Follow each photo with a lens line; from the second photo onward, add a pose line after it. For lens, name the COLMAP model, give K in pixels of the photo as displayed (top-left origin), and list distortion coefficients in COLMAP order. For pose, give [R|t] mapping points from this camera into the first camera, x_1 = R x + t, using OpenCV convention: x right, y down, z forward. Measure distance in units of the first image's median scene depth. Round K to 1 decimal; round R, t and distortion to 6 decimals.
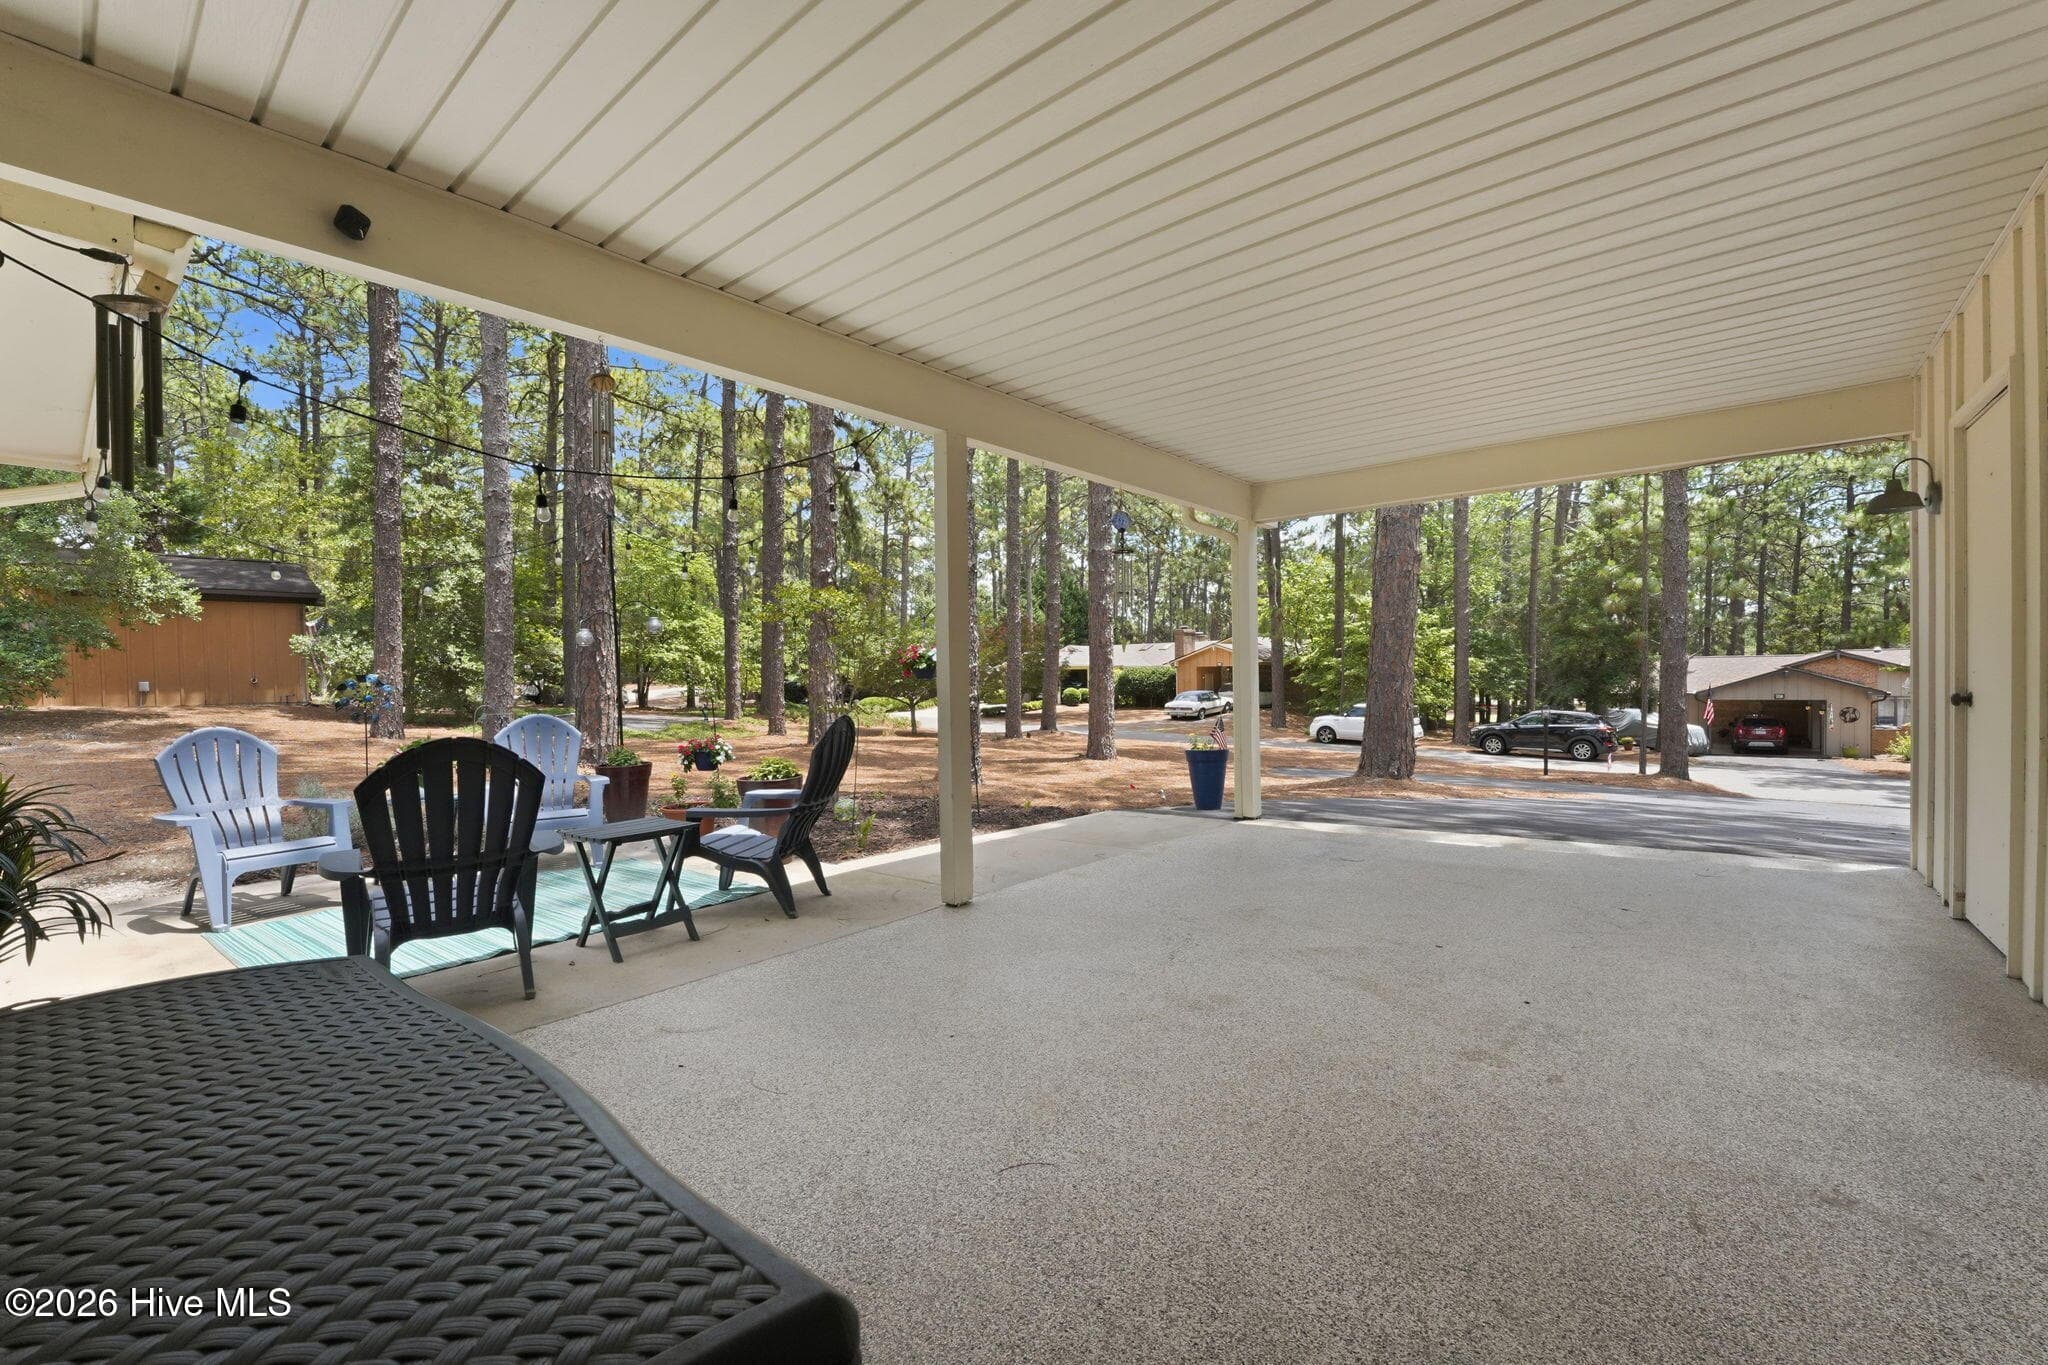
lens RADIAL K [[857.5, 0, 1013.3], [0, 857.5, 687.8], [0, 0, 1]] dist [-0.021869, 0.001589]
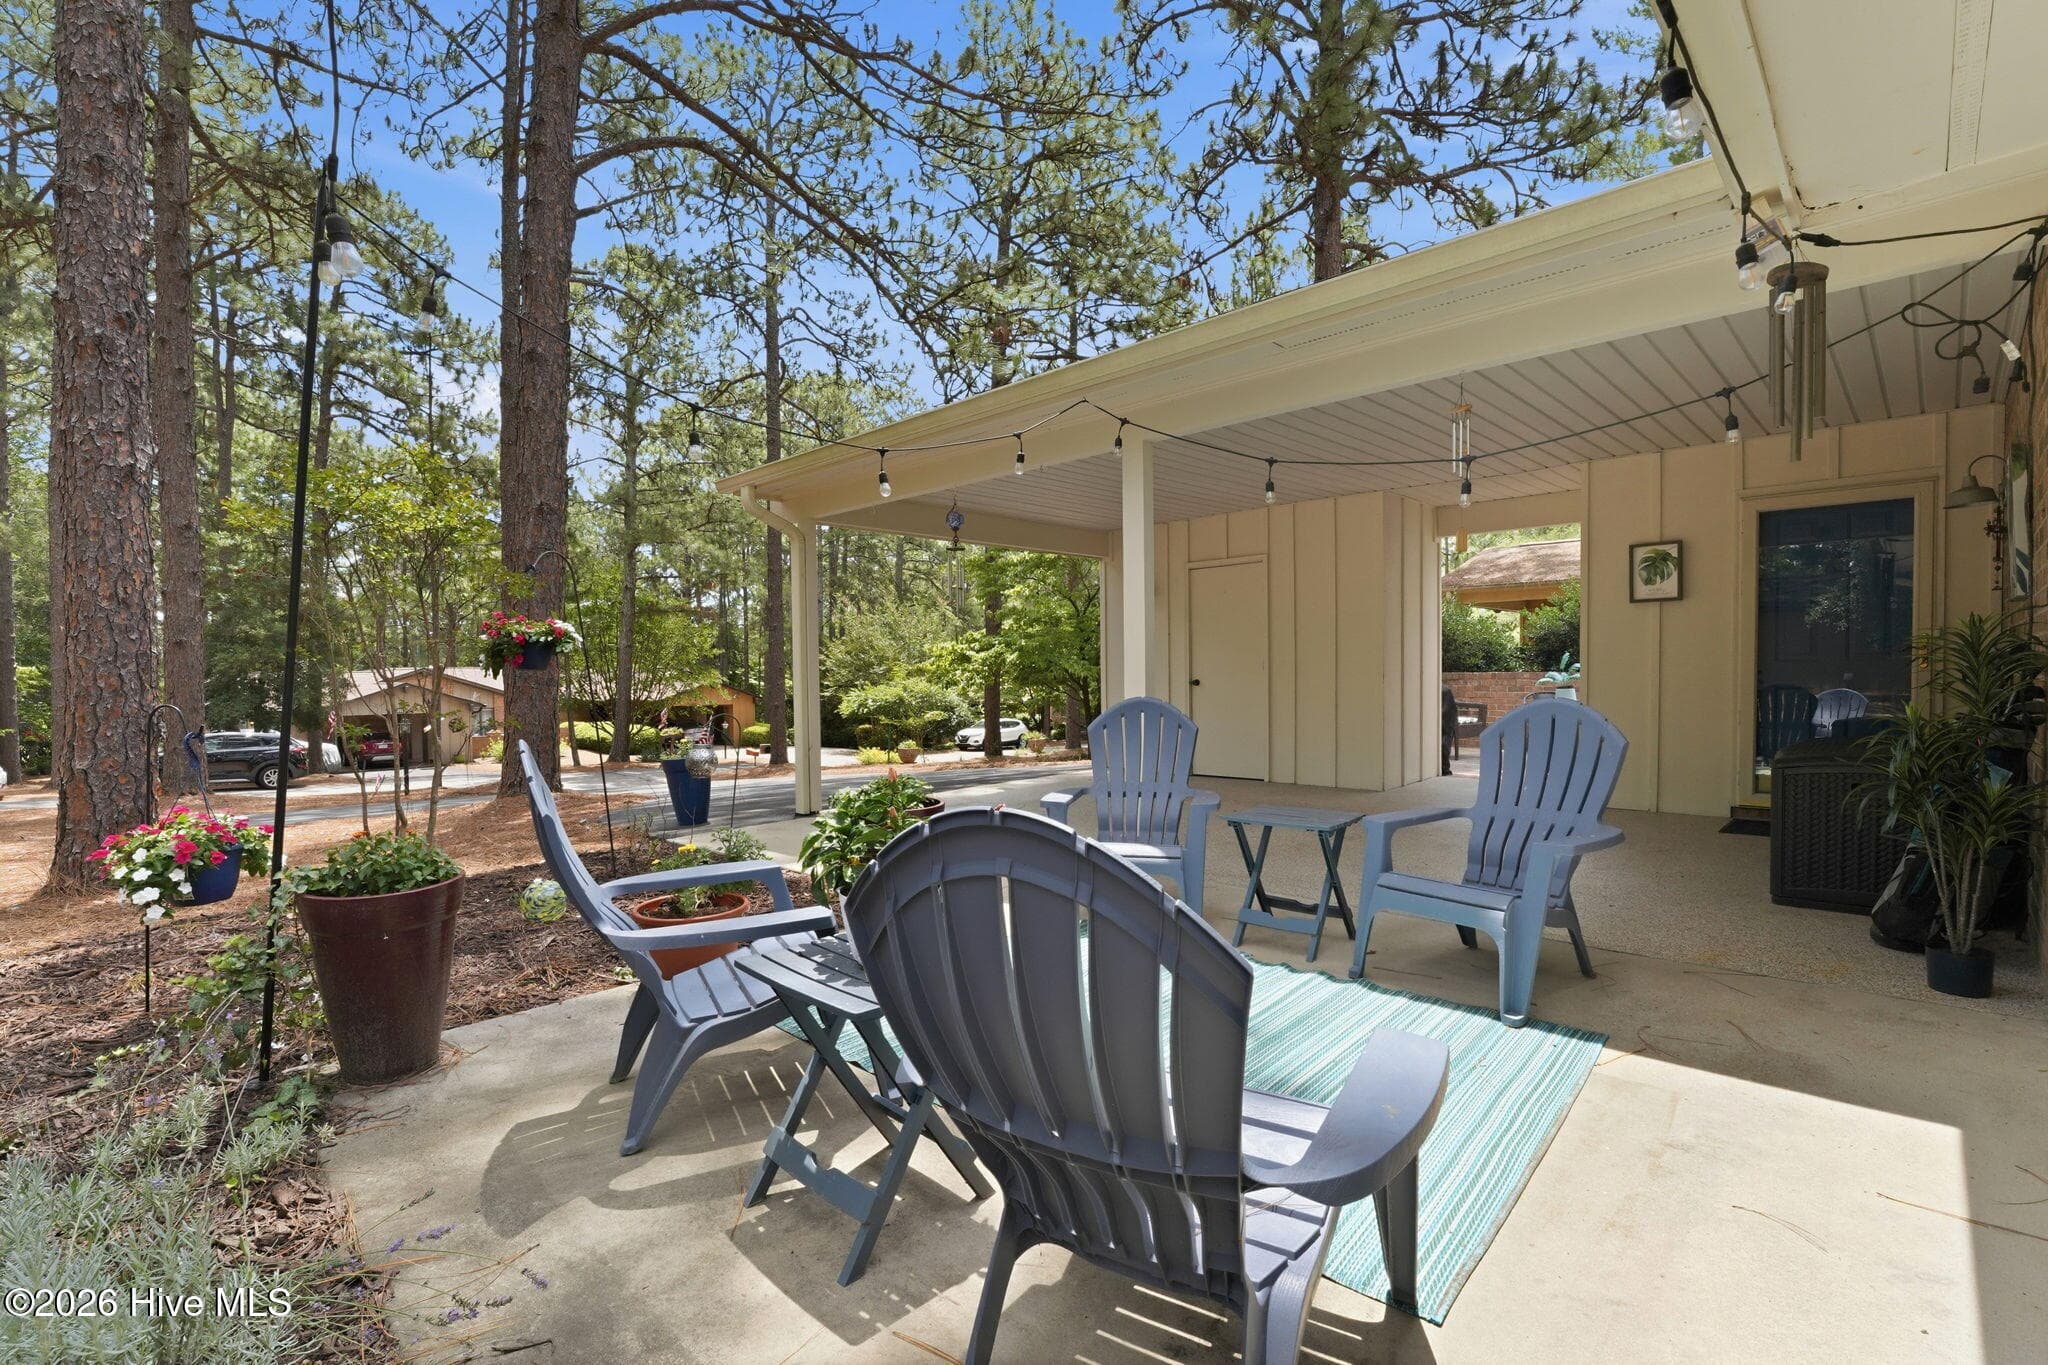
lens RADIAL K [[934.6, 0, 1029.0], [0, 934.6, 693.1], [0, 0, 1]] dist [-0.014552, -0.001812]
pose [[0.073494, -0.002845, 0.997292, -0.271874], [0.020984, 0.999779, 0.001306, 0.005364], [-0.997075, 0.020831, 0.073537, 0.225421]]
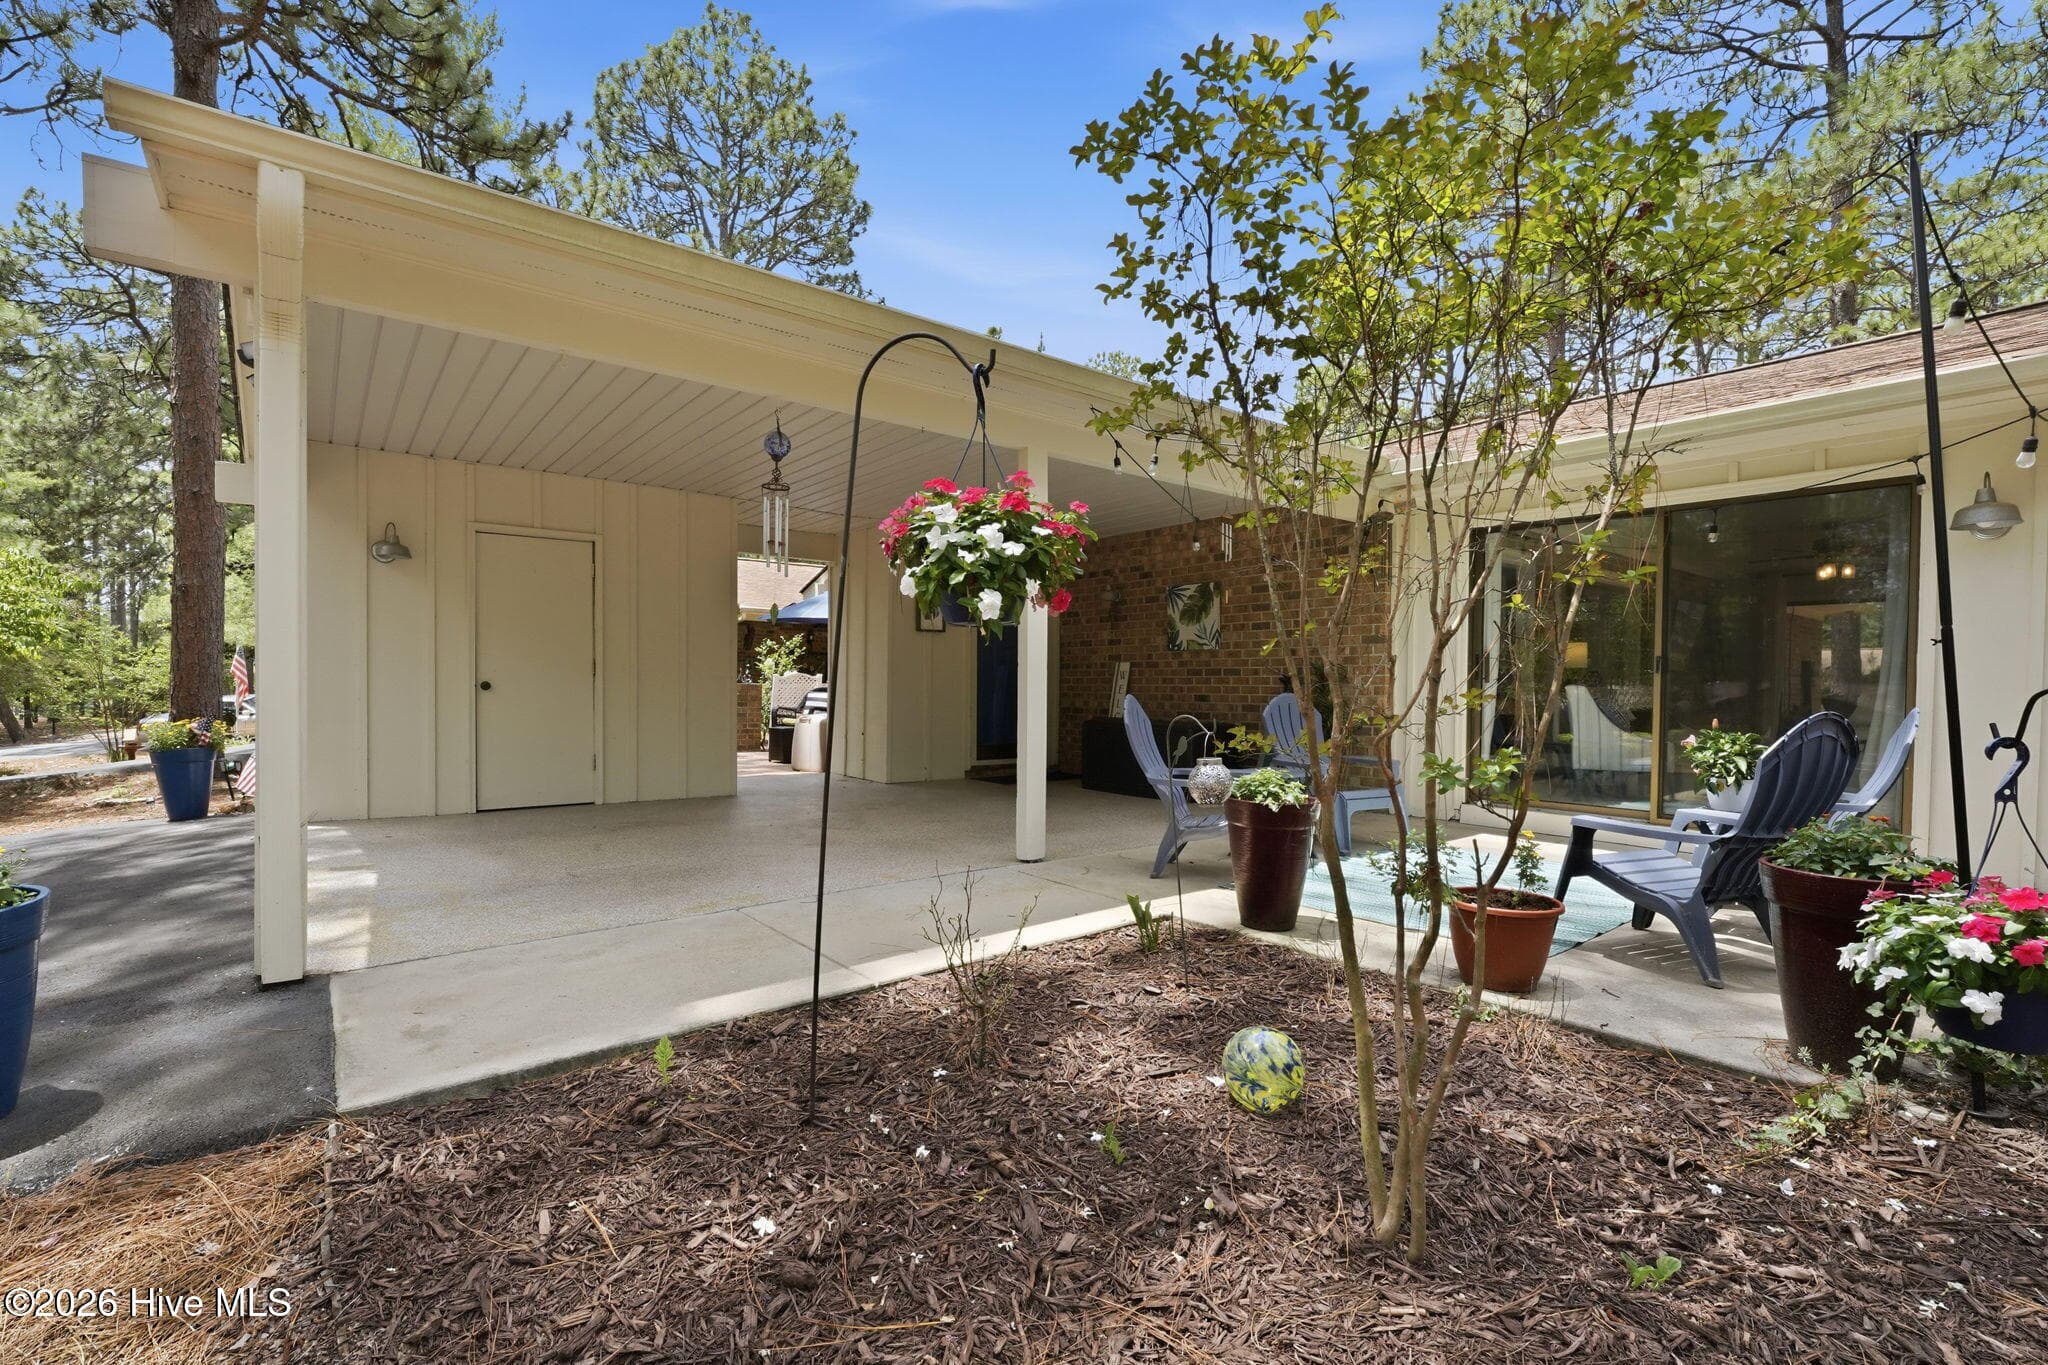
lens RADIAL K [[934.6, 0, 1034.5], [0, 934.6, 683.4], [0, 0, 1]] dist [-0.014552, -0.001812]
pose [[-0.986215, 0.006568, 0.165337, -0.057657], [0.008234, 0.999922, 0.009394, 0.000012], [-0.165263, 0.010626, -0.986192, 0.480123]]
